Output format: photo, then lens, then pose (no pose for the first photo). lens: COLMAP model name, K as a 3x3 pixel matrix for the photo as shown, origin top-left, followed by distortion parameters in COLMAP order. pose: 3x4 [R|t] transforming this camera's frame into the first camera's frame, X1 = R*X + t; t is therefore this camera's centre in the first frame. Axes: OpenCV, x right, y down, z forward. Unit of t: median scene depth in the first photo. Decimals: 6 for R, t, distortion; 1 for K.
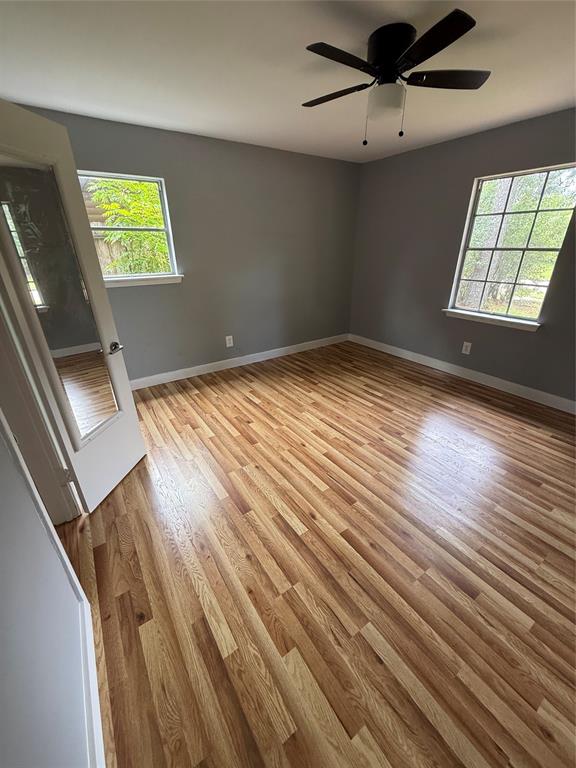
lens RADIAL K [[306.5, 0, 286.3], [0, 306.5, 383.7], [0, 0, 1]] dist [-0.001355, 0.000439]
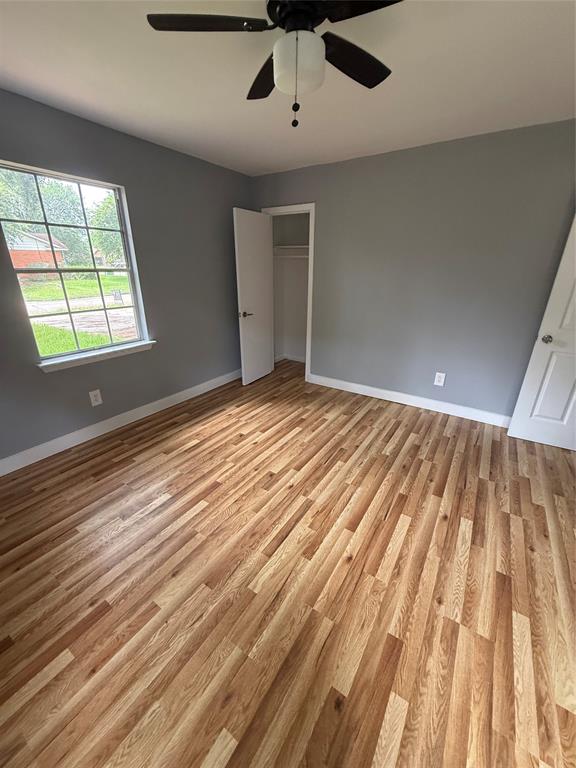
lens RADIAL K [[306.5, 0, 286.3], [0, 306.5, 383.7], [0, 0, 1]] dist [-0.001355, 0.000439]
pose [[-0.377439, -0.331172, 0.864792, -0.328683], [0.376627, 0.798242, 0.470066, -0.451296], [-0.845986, 0.503125, -0.176559, 0.998068]]
